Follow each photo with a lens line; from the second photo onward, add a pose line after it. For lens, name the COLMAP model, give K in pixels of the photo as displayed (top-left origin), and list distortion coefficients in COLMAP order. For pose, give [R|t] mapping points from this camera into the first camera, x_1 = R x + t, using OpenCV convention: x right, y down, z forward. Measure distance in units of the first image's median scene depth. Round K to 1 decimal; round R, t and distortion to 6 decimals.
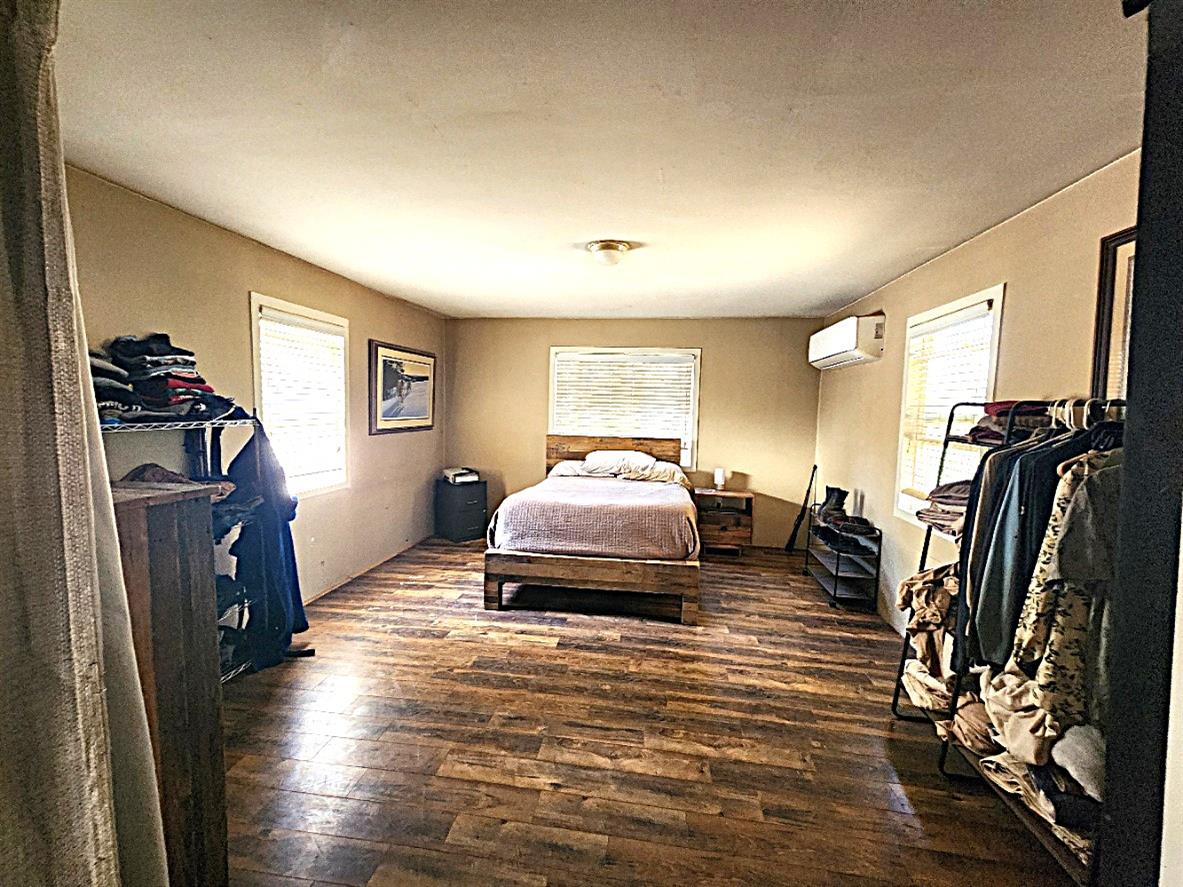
lens RADIAL K [[480.7, 0, 591.6], [0, 480.7, 443.3], [0, 0, 1]] dist [-0.001259, -0.000077]
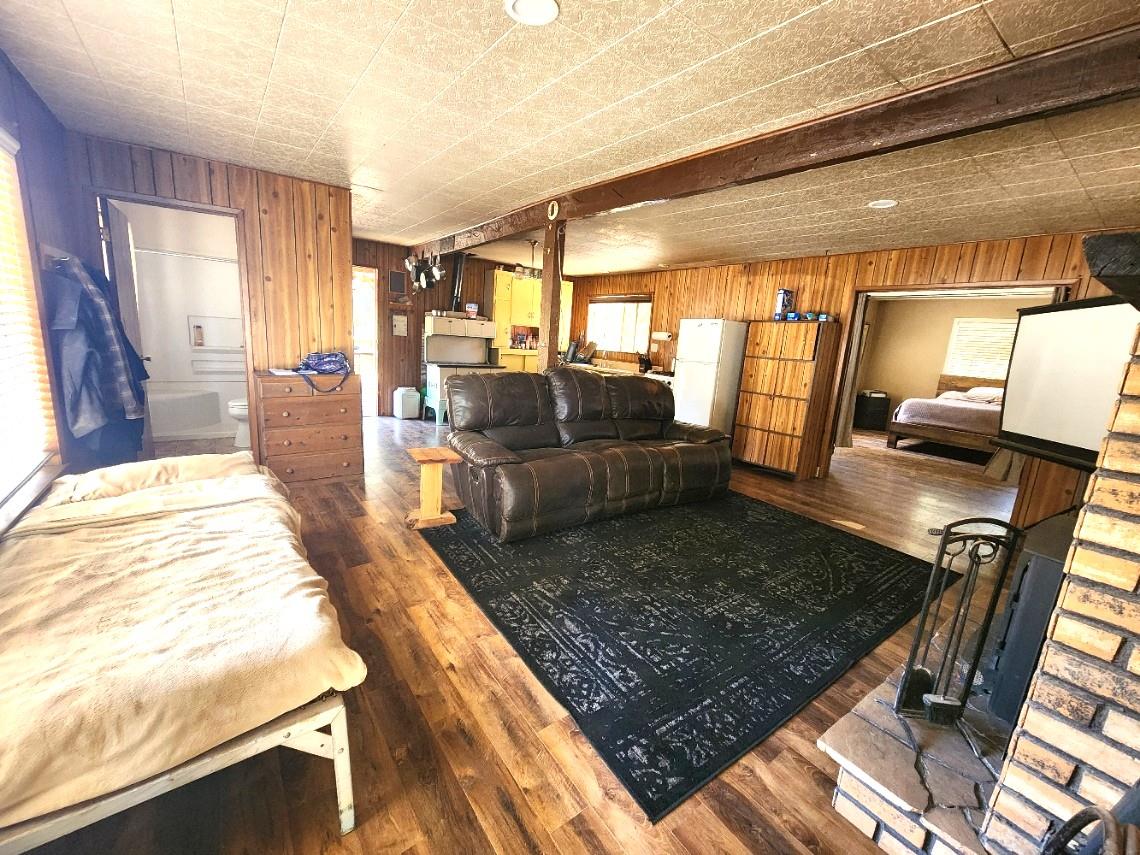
lens RADIAL K [[463.2, 0, 570.7], [0, 463.2, 428.9], [0, 0, 1]] dist [-0.001259, -0.000077]
pose [[0.705692, 0.158147, -0.690643, 0.268136], [-0.099993, 0.987245, 0.123893, 0.191558], [0.701427, -0.018371, 0.712505, -1.967944]]
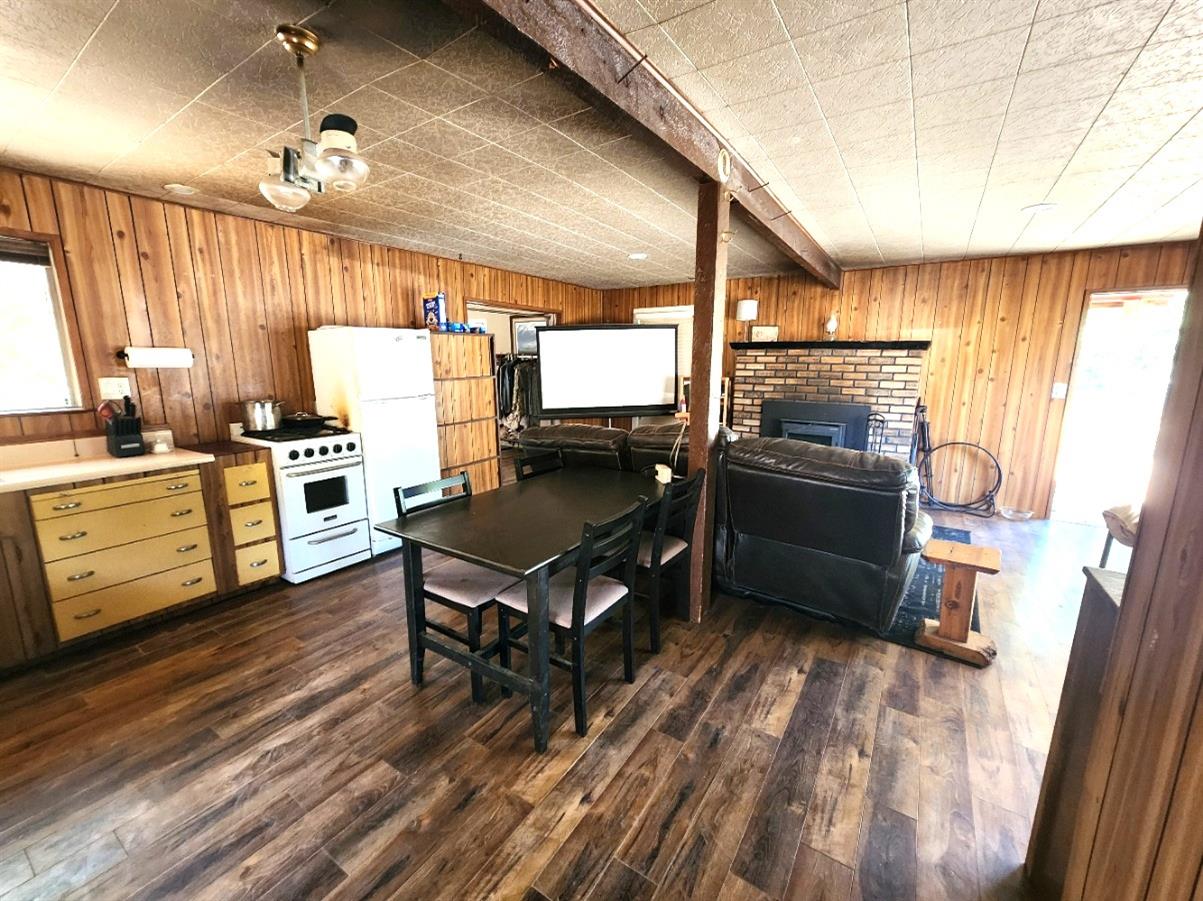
lens RADIAL K [[488.8, 0, 601.1], [0, 488.8, 449.6], [0, 0, 1]] dist [-0.001259, -0.000077]
pose [[0.434215, -0.190336, 0.880471, -1.853903], [0.077365, 0.981691, 0.174063, 0.039738], [-0.897481, -0.007463, 0.440990, -1.165375]]
